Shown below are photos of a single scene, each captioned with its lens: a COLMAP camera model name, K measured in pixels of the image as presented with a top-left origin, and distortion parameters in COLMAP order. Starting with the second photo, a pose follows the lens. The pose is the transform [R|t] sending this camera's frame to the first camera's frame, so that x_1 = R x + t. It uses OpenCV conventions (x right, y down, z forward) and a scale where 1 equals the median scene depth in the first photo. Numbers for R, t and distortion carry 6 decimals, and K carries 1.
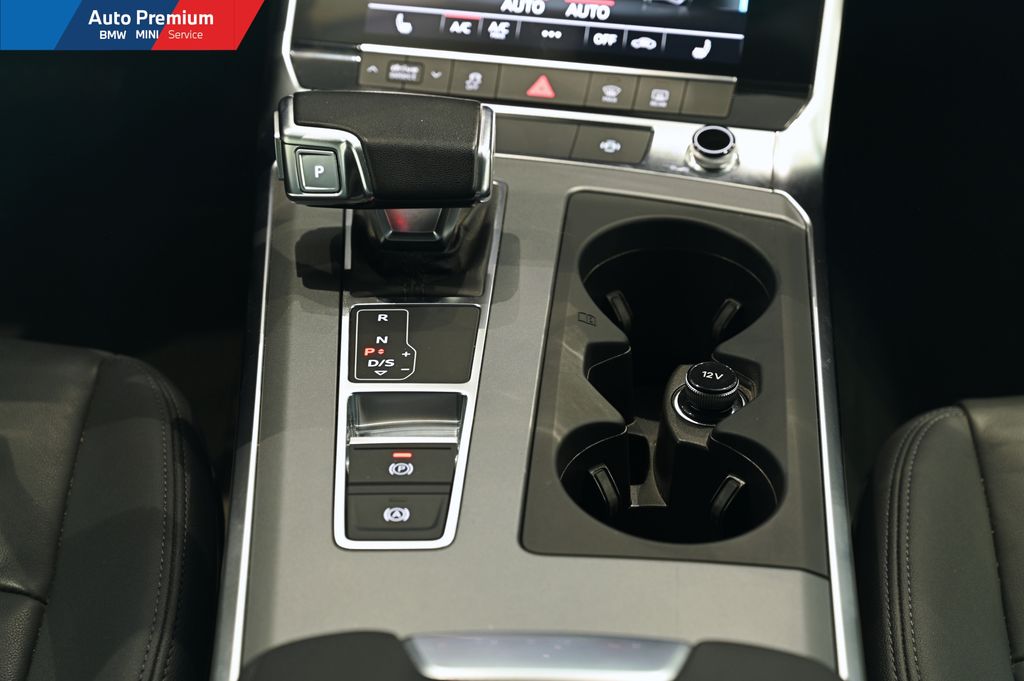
lens RADIAL K [[1823.5, 0, 512.0], [0, 1823.5, 340.5], [0, 0, 1]] dist [0.000045, -0.078009]
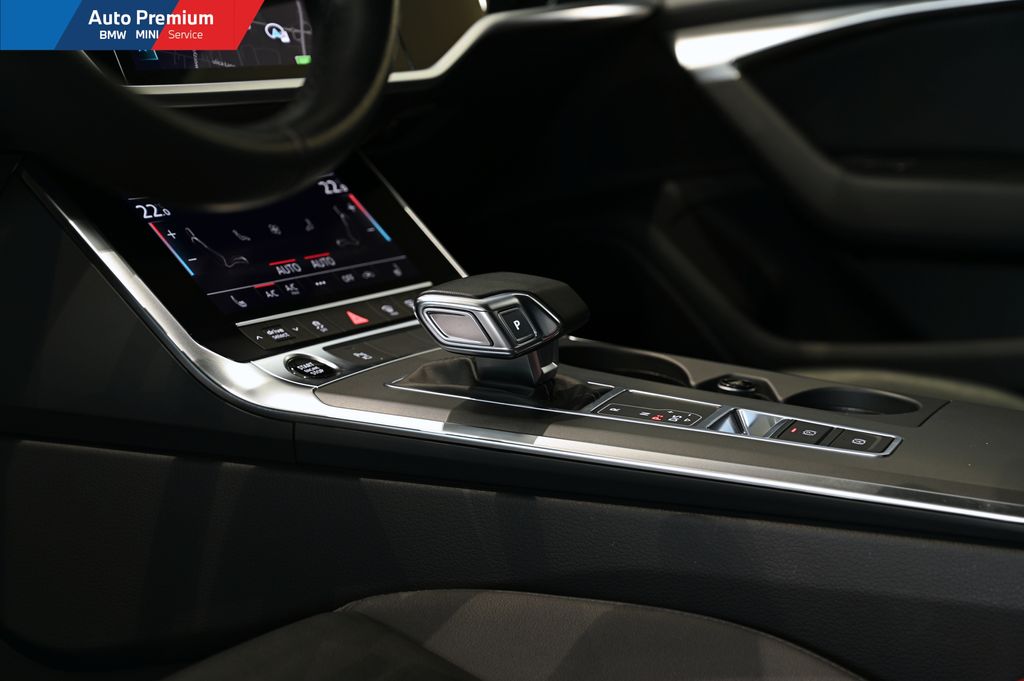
lens RADIAL K [[1928.0, 0, 512.0], [0, 1928.0, 340.5], [0, 0, 1]] dist [-0.026063, -0.088819]
pose [[0.377634, -0.181570, 0.907978, -1.058057], [0.487064, 0.872917, -0.028014, -0.041924], [-0.787503, 0.452823, 0.418079, 0.405188]]
